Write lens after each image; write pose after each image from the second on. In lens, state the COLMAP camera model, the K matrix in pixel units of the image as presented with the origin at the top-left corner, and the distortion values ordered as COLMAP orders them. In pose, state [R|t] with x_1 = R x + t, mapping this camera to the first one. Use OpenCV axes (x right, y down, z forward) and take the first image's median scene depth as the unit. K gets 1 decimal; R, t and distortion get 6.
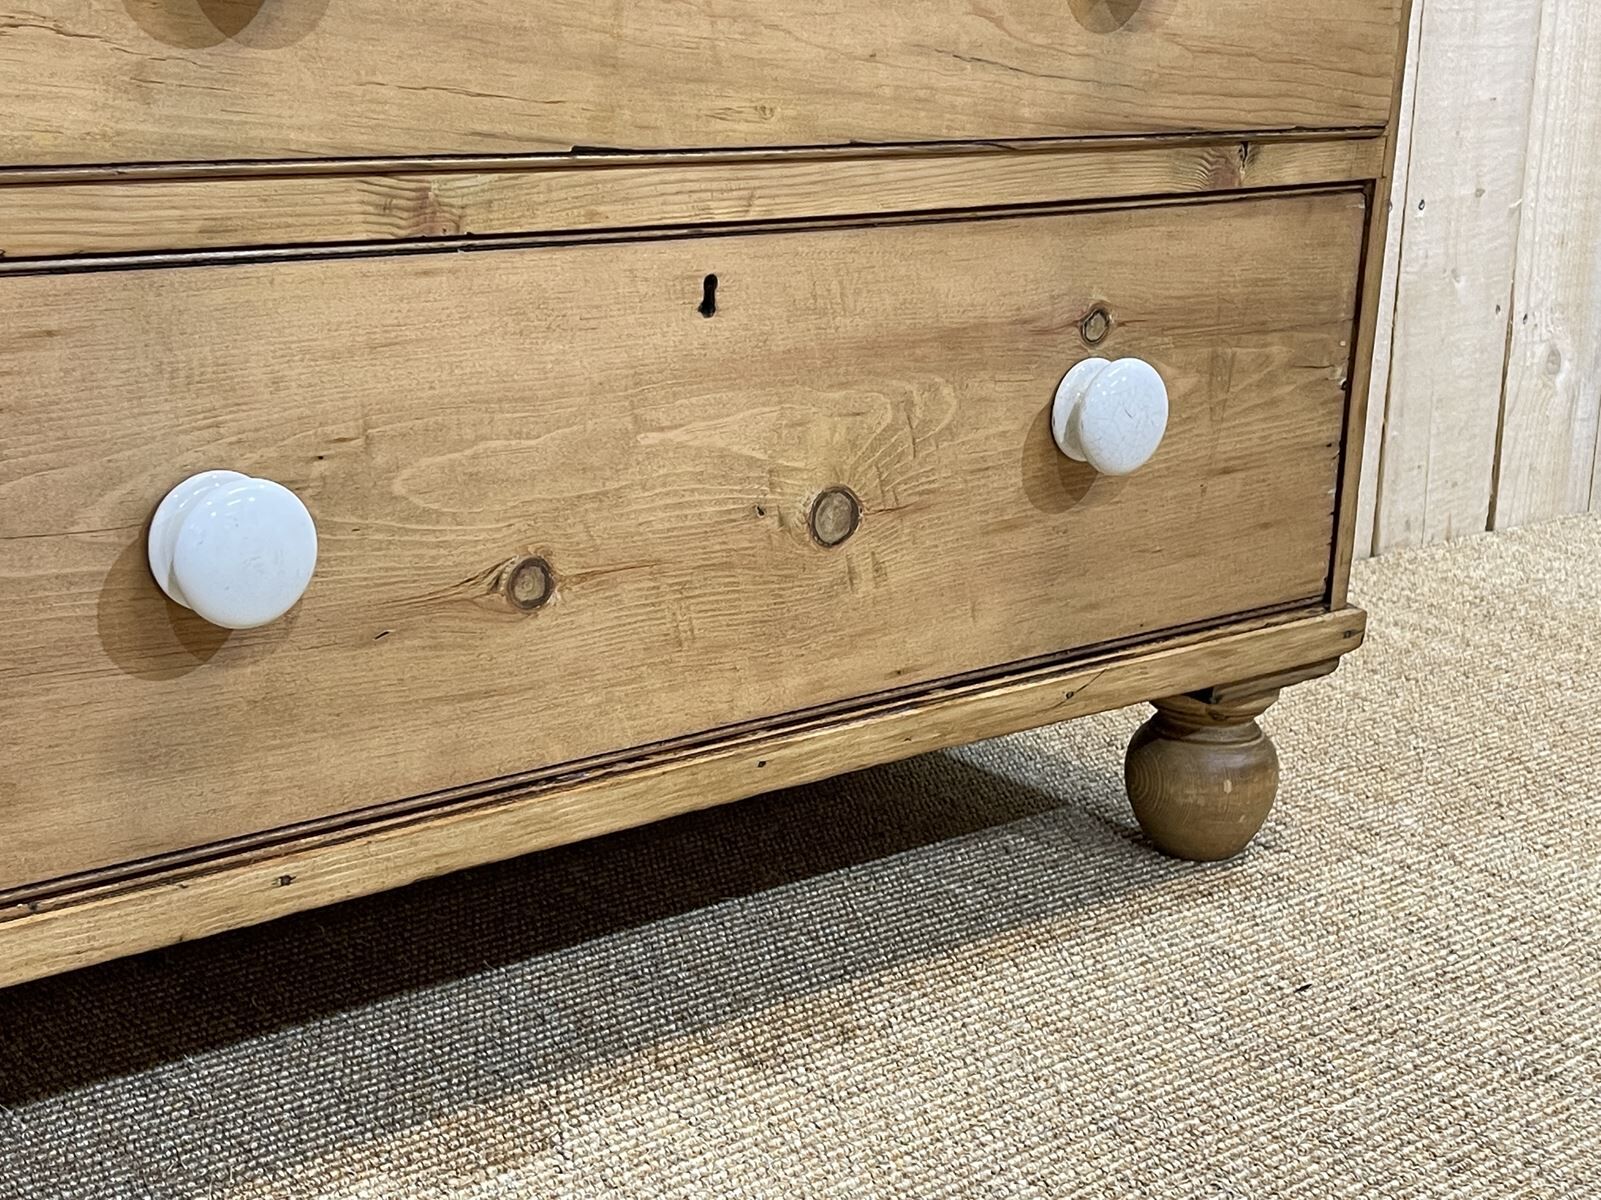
lens RADIAL K [[2411.3, 0, 824.6], [0, 2411.3, 583.0], [0, 0, 1]] dist [0.068878, 0.000000]
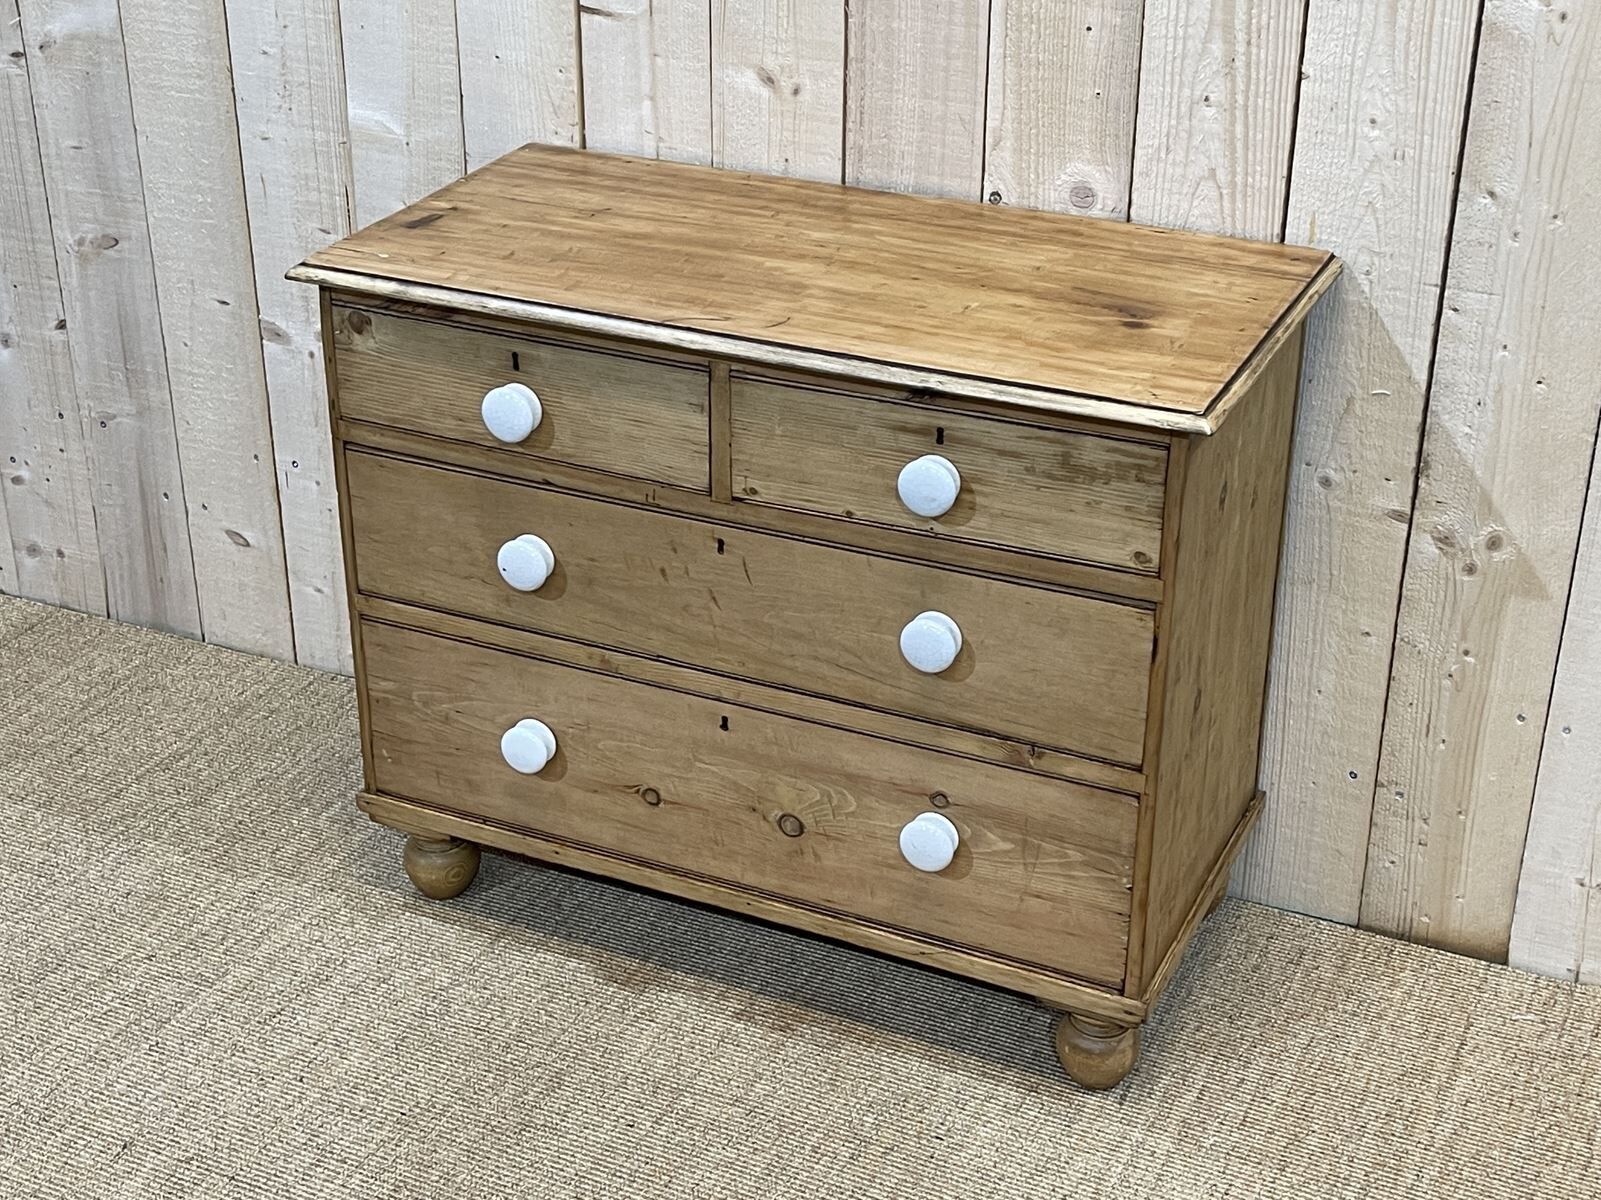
lens RADIAL K [[2333.8, 0, 784.9], [0, 2333.8, 624.8], [0, 0, 1]] dist [0.071402, 0.000000]
pose [[0.407426, 0.390231, -0.825666, 1.756069], [-0.215342, 0.919665, 0.328397, -0.928694], [0.887486, 0.044003, 0.458729, -0.037630]]
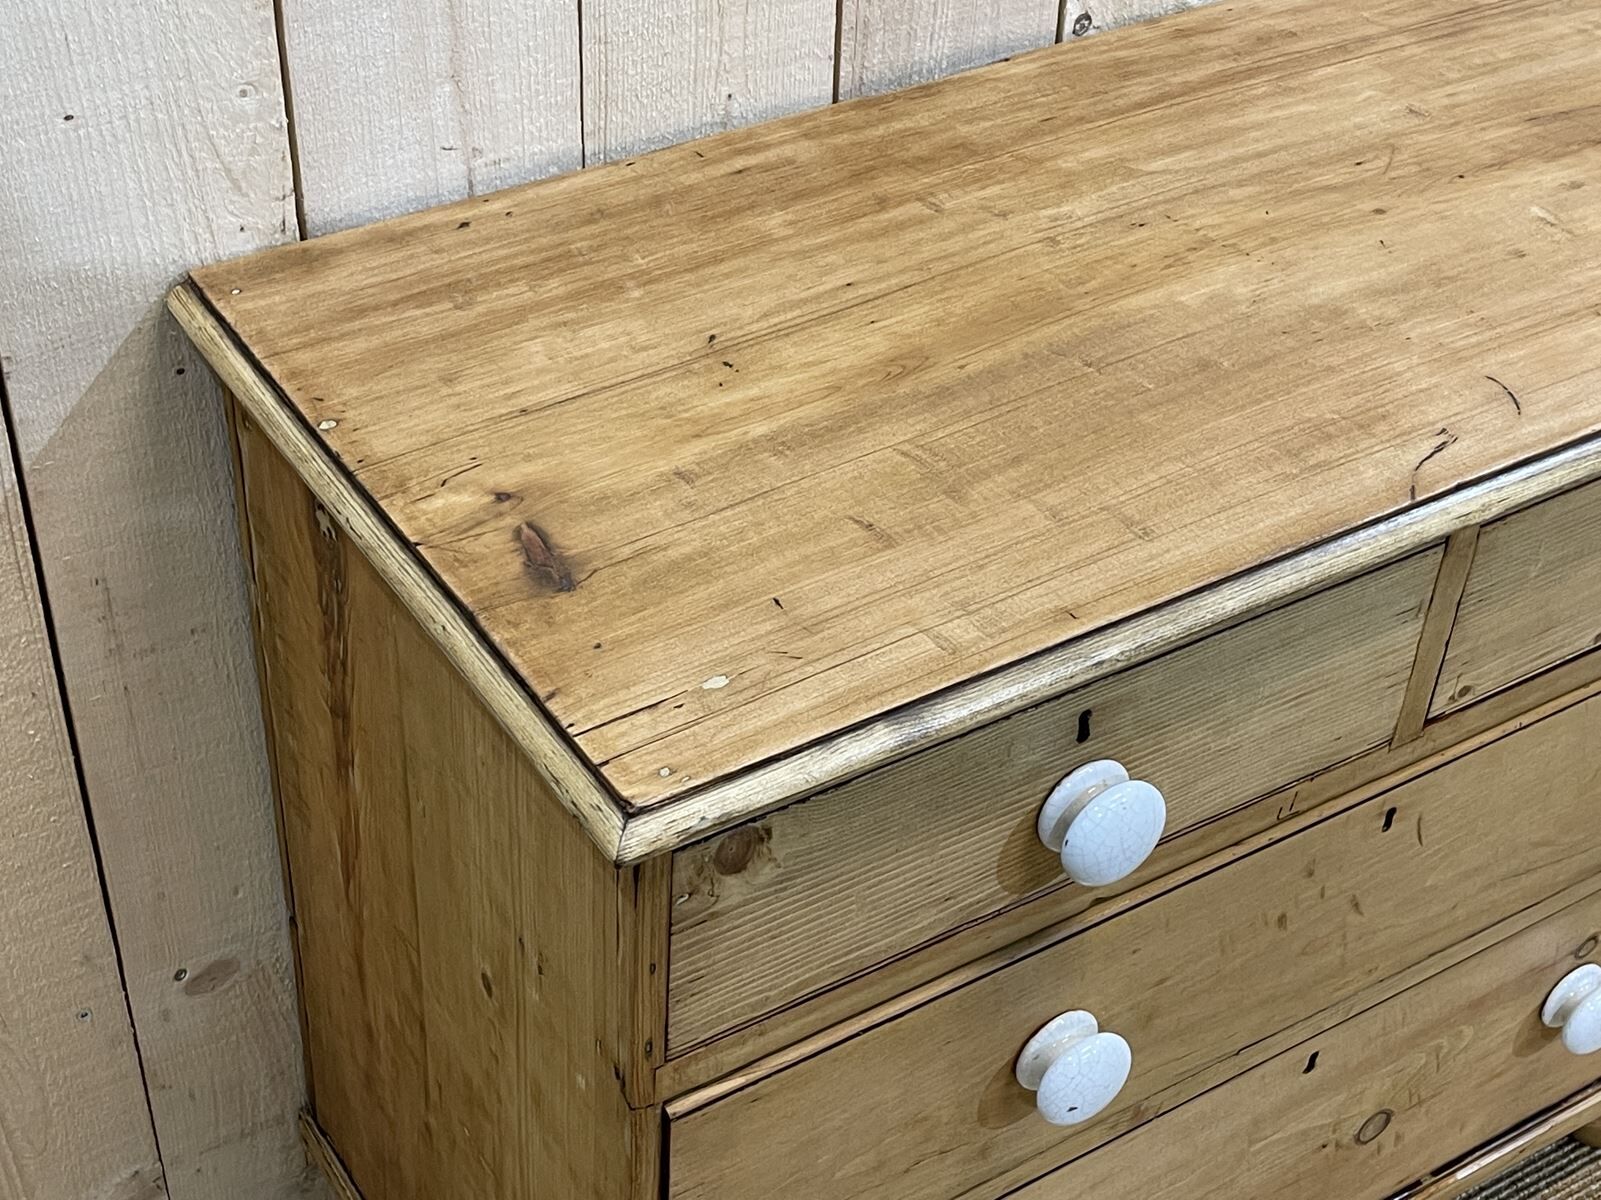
lens RADIAL K [[2411.3, 0, 800.7], [0, 2411.3, 617.9], [0, 0, 1]] dist [0.068878, 0.000000]
pose [[0.989806, 0.089124, -0.111089, -0.191995], [-0.037307, 0.915019, 0.401683, -0.838490], [0.137448, -0.393444, 0.909016, -0.199150]]
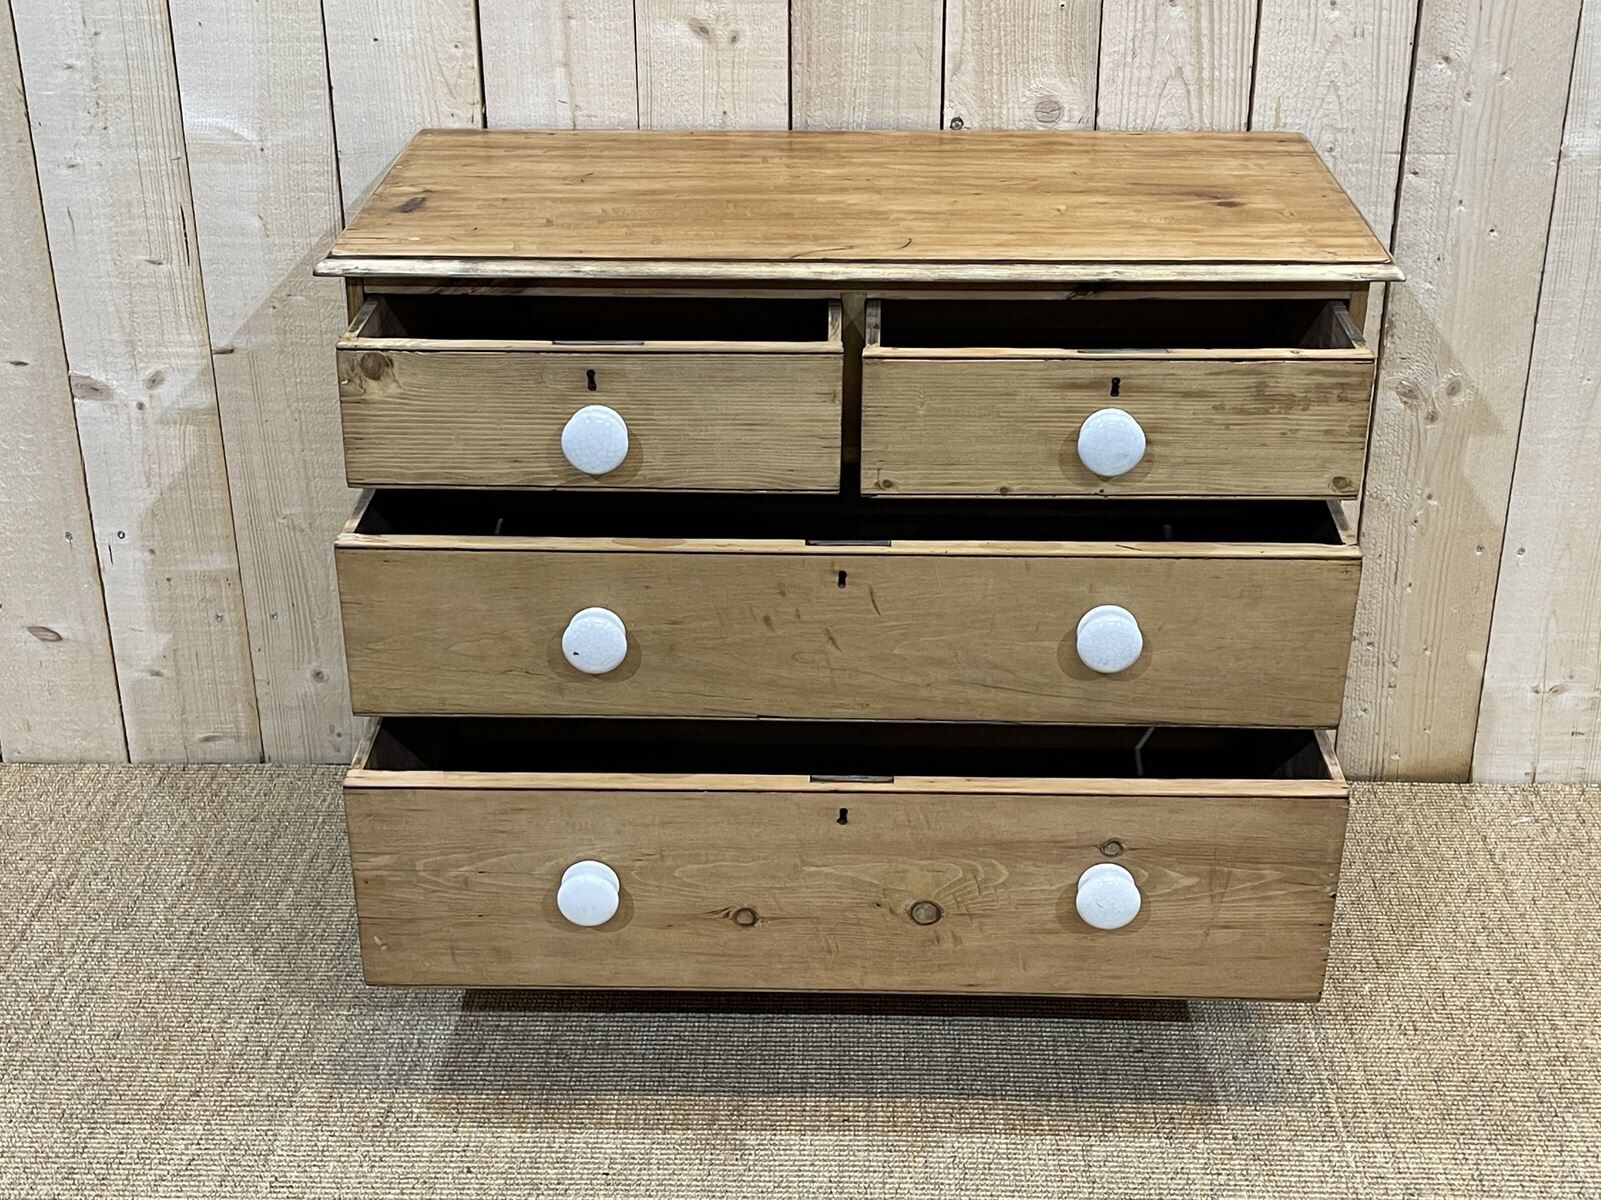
lens RADIAL K [[2189.1, 0, 808.2], [0, 2189.1, 607.1], [0, 0, 1]] dist [0.045289, 0.000000]
pose [[0.739932, 0.256287, -0.621947, 1.132437], [-0.142773, 0.963347, 0.227110, -0.615761], [0.657356, -0.079249, 0.749402, -0.563319]]
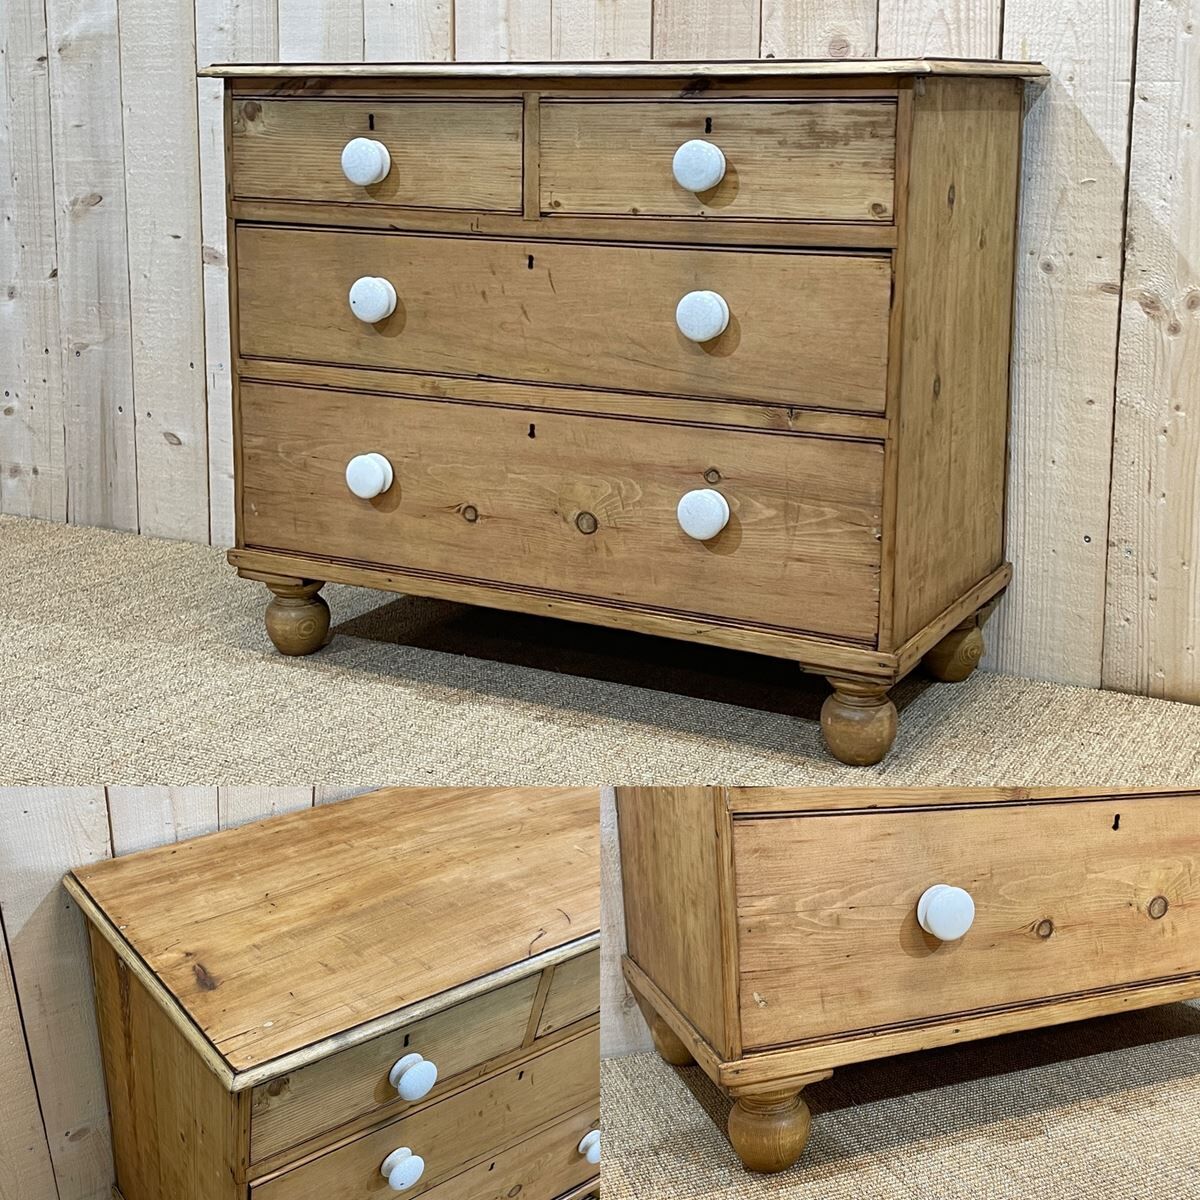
lens RADIAL K [[1752.4, 0, 600.7], [0, 1752.4, 403.4], [0, 0, 1]] dist [0.056951, 0.000000]
pose [[0.355364, 0.123751, -0.926500, 1.758273], [-0.229008, 0.972515, 0.042060, -0.237460], [0.906240, 0.197229, 0.373937, 0.267643]]
